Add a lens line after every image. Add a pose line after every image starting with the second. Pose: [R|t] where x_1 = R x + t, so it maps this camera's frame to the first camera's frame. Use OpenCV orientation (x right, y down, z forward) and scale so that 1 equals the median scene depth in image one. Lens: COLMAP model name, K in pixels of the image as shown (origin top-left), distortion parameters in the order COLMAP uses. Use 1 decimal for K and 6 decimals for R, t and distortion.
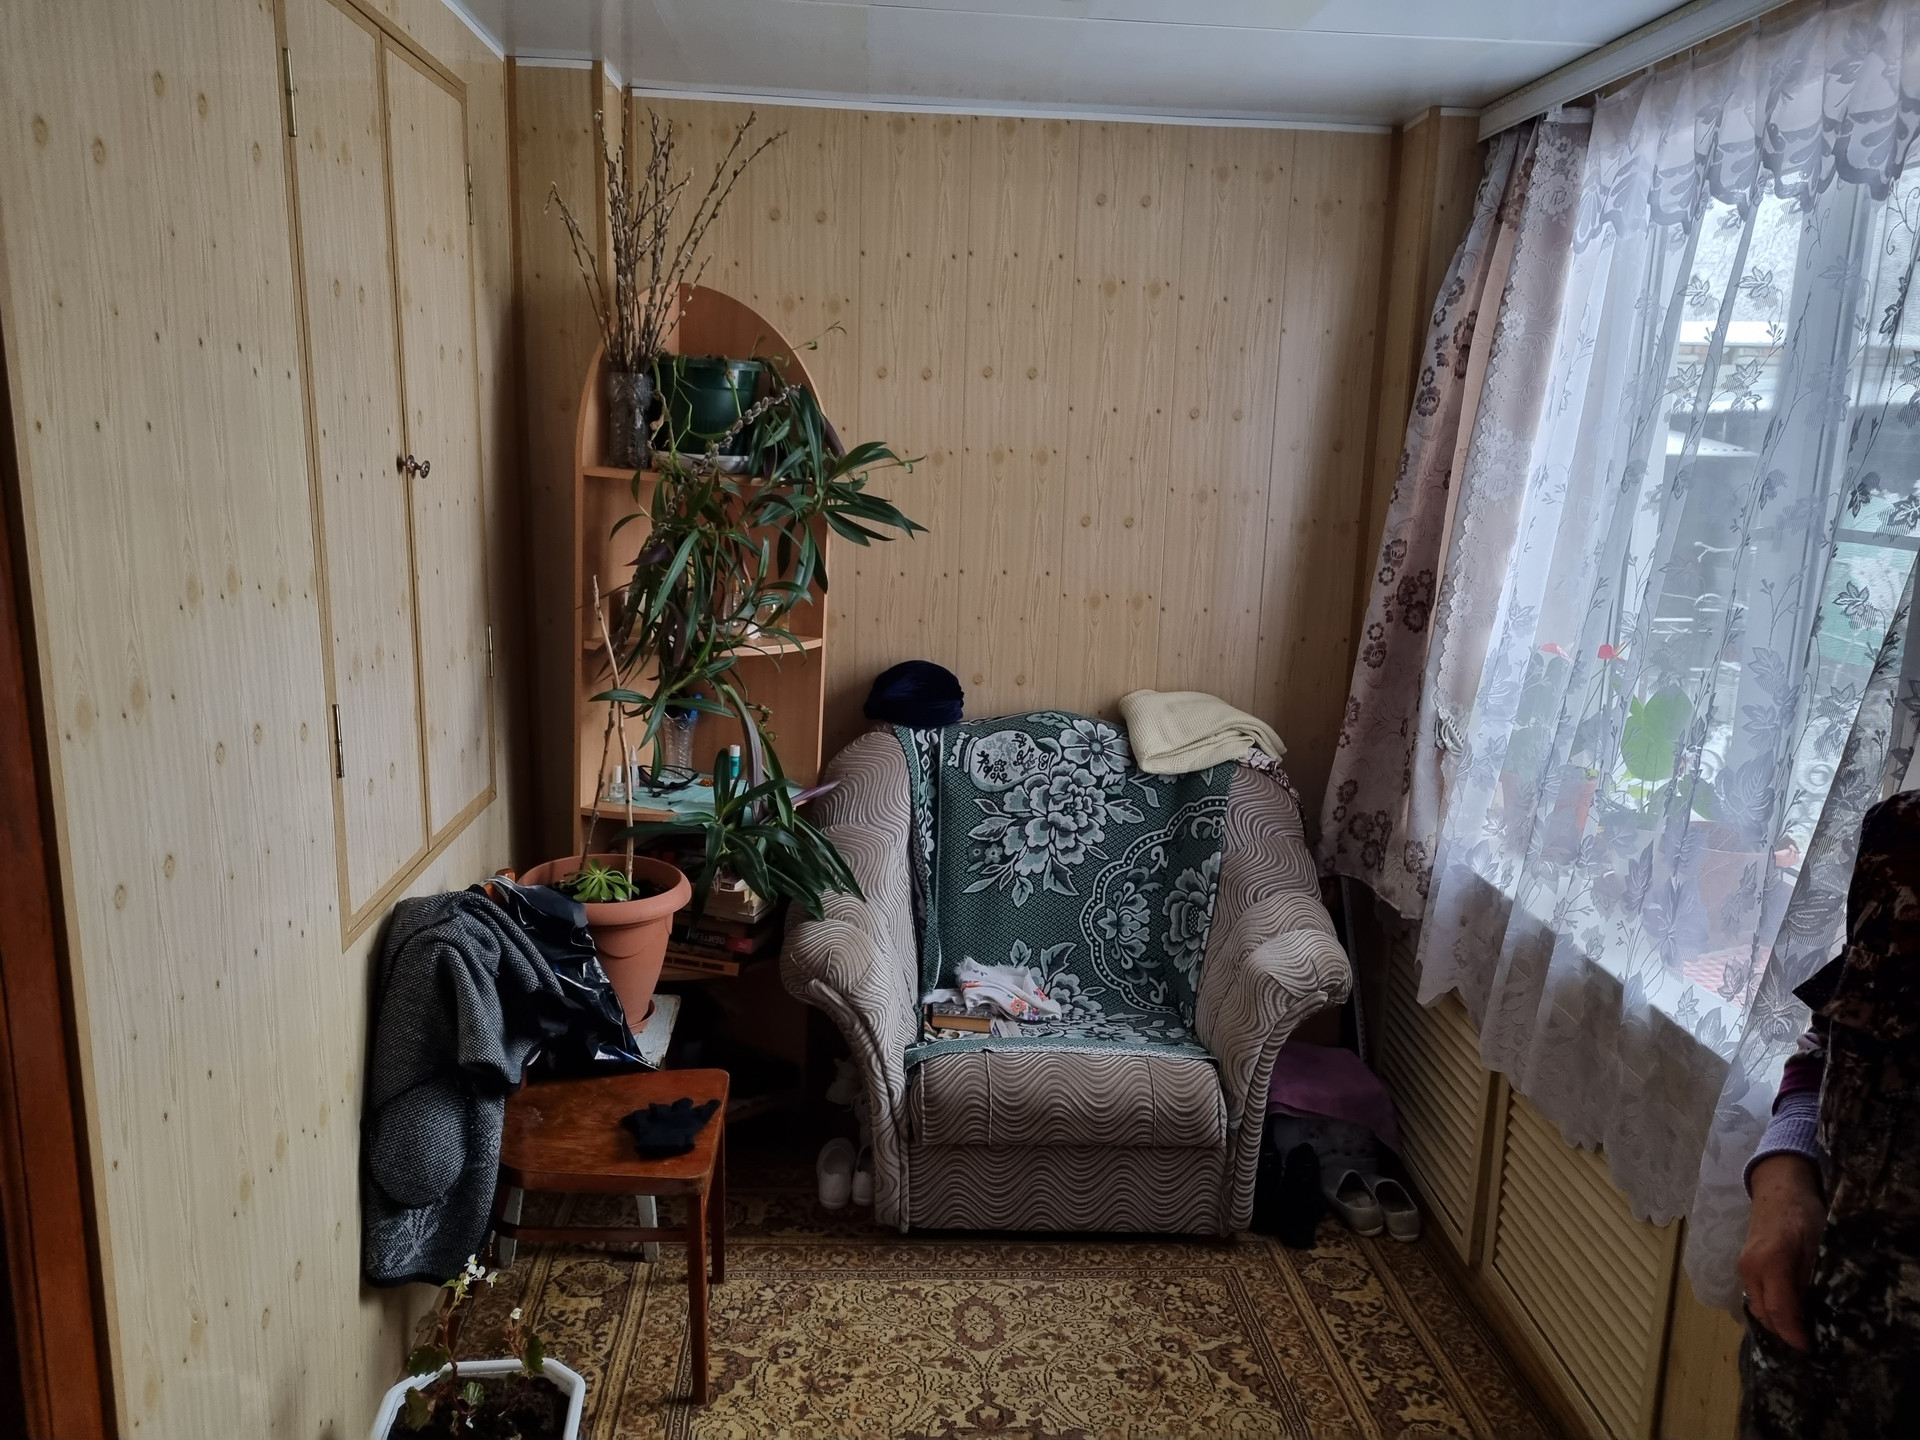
lens RADIAL K [[1469.6, 0, 971.3], [0, 1469.6, 719.3], [0, 0, 1]] dist [0.060589, -0.046185]
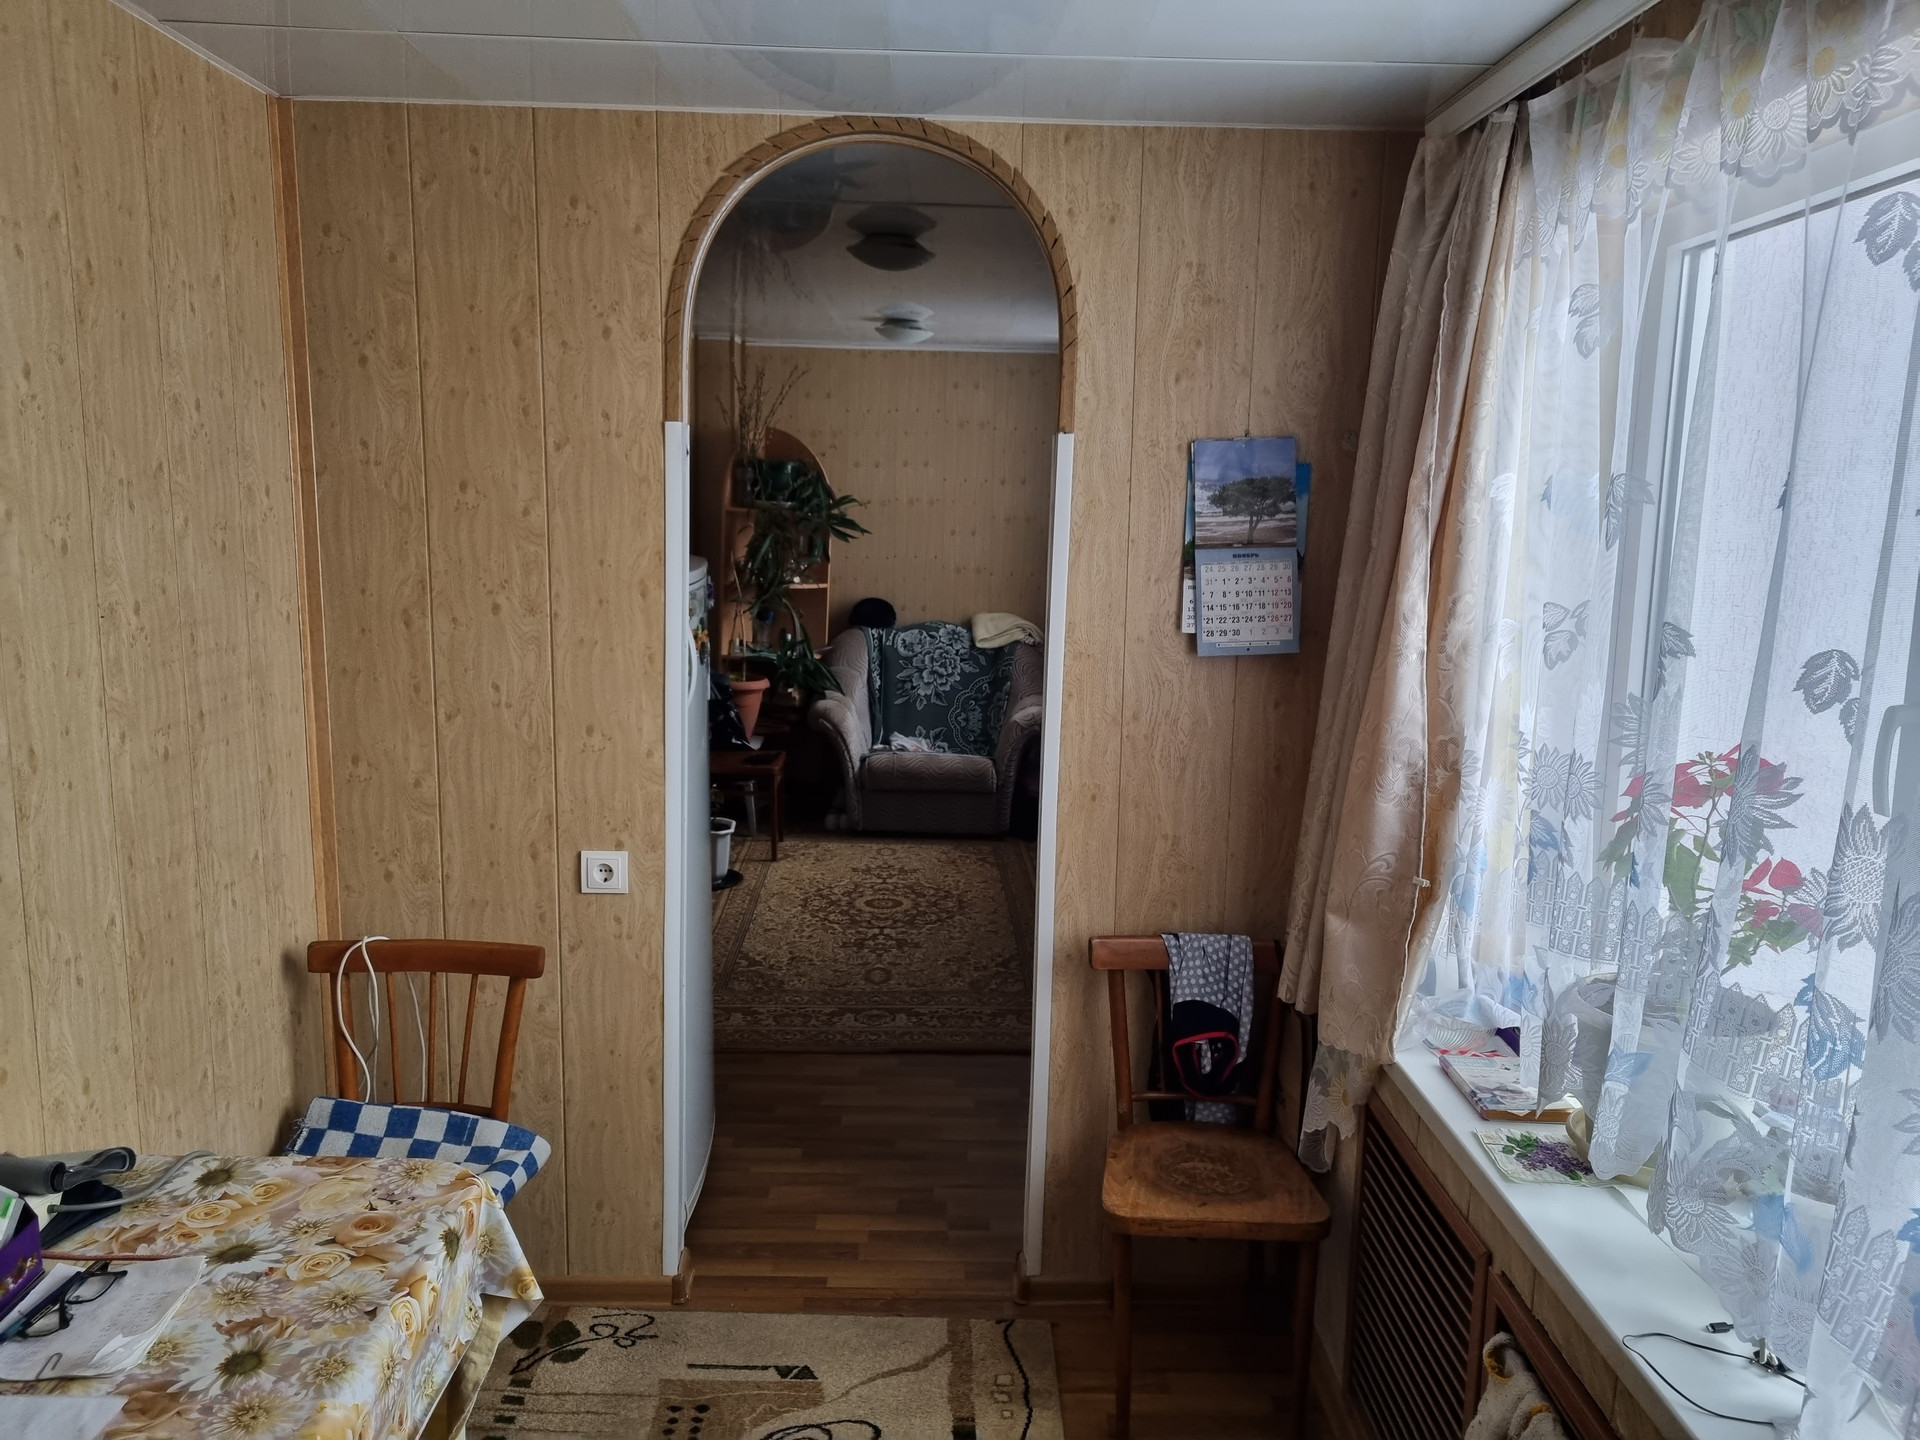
lens RADIAL K [[1469.6, 0, 952.5], [0, 1469.6, 730.5], [0, 0, 1]] dist [0.060589, -0.046185]
pose [[0.998595, -0.002021, -0.052947, 0.209462], [-0.000071, 0.999220, -0.039477, 0.261149], [0.052985, 0.039425, 0.997817, -1.231998]]
